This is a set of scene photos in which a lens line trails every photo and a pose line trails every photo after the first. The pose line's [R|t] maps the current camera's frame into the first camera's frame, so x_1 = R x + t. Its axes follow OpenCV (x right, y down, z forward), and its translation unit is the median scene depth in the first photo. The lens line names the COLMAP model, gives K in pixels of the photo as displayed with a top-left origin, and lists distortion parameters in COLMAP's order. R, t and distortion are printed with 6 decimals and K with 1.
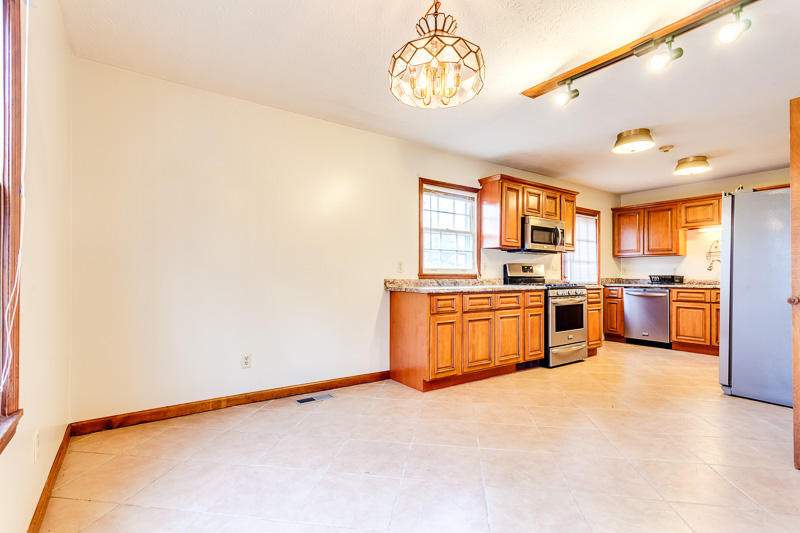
lens RADIAL K [[381.9, 0, 397.8], [0, 381.9, 269.5], [0, 0, 1]] dist [-0.000783, 0.007266]
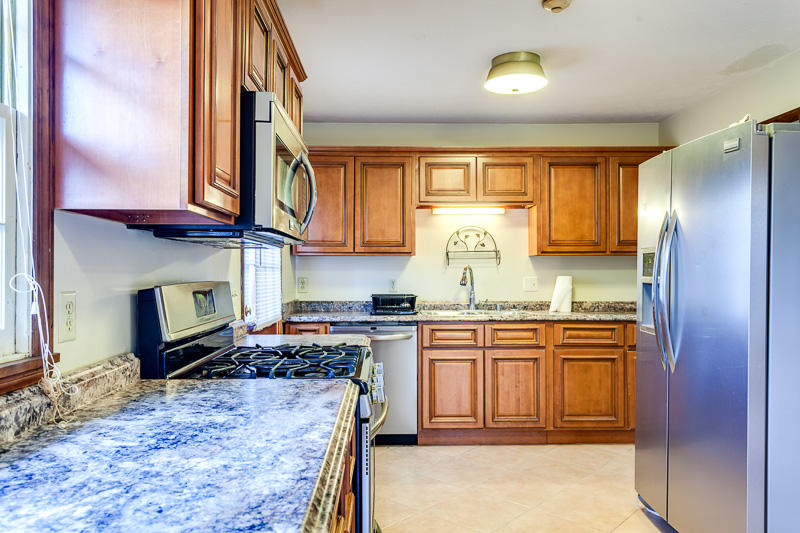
lens RADIAL K [[586.9, 0, 400.9], [0, 586.9, 272.9], [0, 0, 1]] dist [0.005621, 0.001164]
pose [[0.546021, -0.006445, 0.837747, 0.079662], [-0.009674, 0.999855, 0.013998, -0.032960], [-0.837716, -0.015748, 0.545879, 0.758276]]
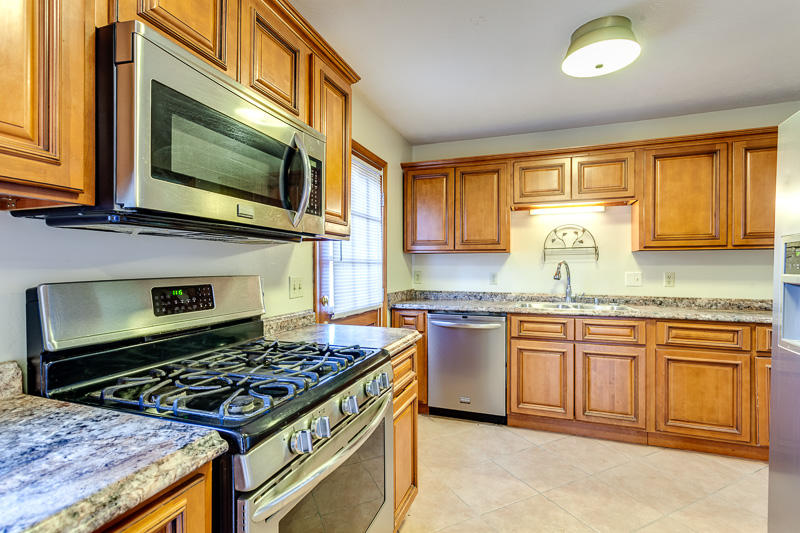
lens RADIAL K [[381.9, 0, 397.8], [0, 381.9, 269.5], [0, 0, 1]] dist [-0.000783, 0.007266]
pose [[0.819867, -0.008492, 0.572491, 0.355165], [-0.006103, 0.999704, 0.023568, -0.031486], [-0.572522, -0.022817, 0.819572, 0.816818]]
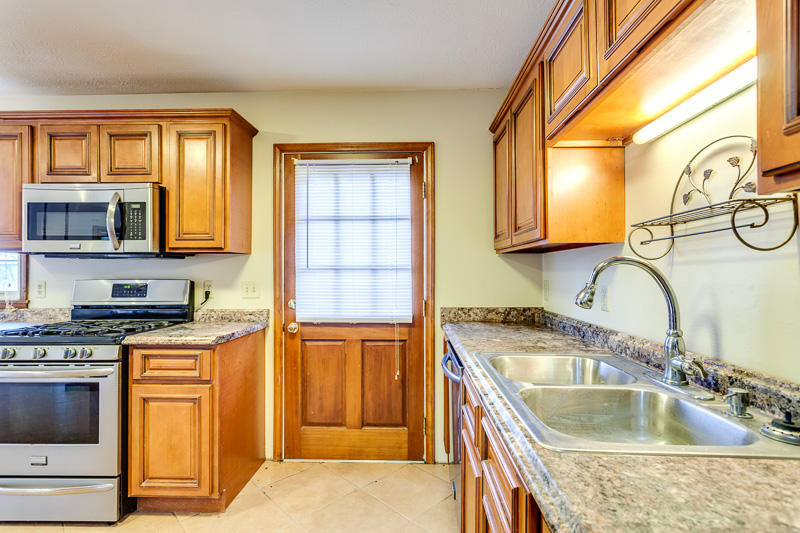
lens RADIAL K [[381.9, 0, 397.8], [0, 381.9, 269.5], [0, 0, 1]] dist [-0.000783, 0.007266]
pose [[0.800799, -0.010366, -0.598843, 1.056159], [0.015099, 0.999882, 0.002883, -0.028168], [0.598743, -0.011351, 0.800861, 0.934049]]
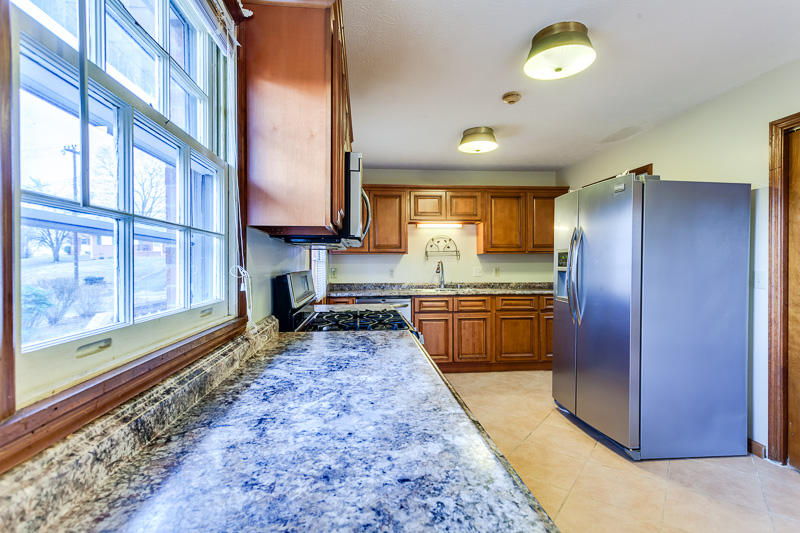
lens RADIAL K [[381.9, 0, 397.8], [0, 381.9, 269.5], [0, 0, 1]] dist [-0.000783, 0.007266]
pose [[0.490214, -0.017939, 0.871417, 0.022849], [-0.007920, 0.999655, 0.025034, -0.032648], [-0.871566, -0.019174, 0.489903, 0.806848]]
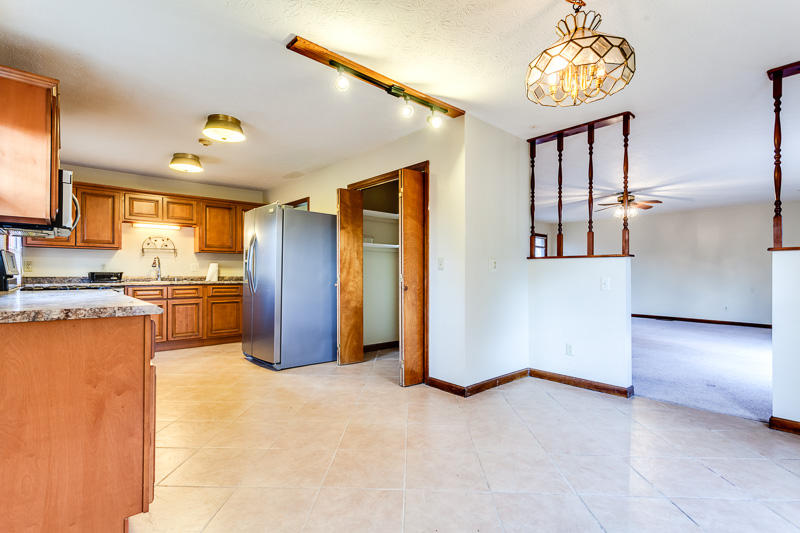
lens RADIAL K [[381.9, 0, 397.8], [0, 381.9, 269.5], [0, 0, 1]] dist [-0.000783, 0.007266]
pose [[-0.117700, 0.003606, 0.993043, -0.310309], [-0.017283, 0.999835, -0.005679, 0.004766], [-0.992899, -0.017831, -0.117618, 0.594735]]
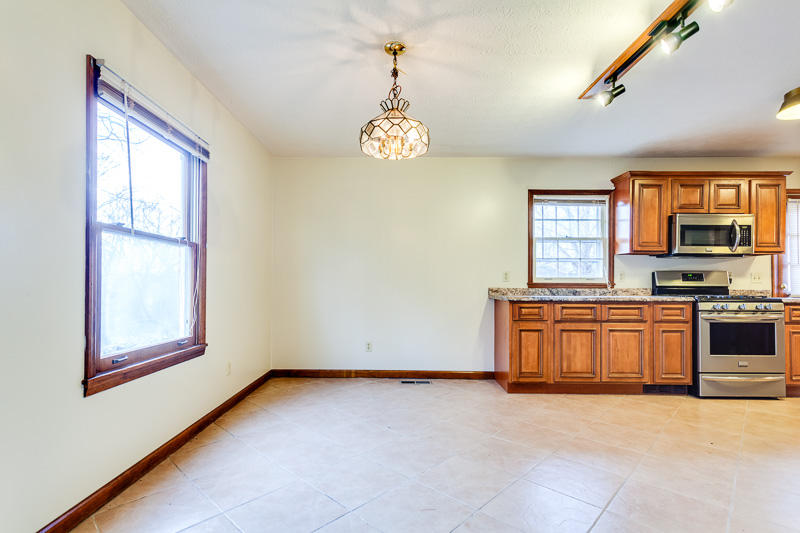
lens RADIAL K [[381.9, 0, 397.8], [0, 381.9, 269.5], [0, 0, 1]] dist [-0.000783, 0.007266]
pose [[0.814810, -0.023770, -0.579241, 0.343883], [0.006974, 0.999489, -0.031204, 0.004416], [0.579687, 0.021385, 0.814559, -0.046639]]
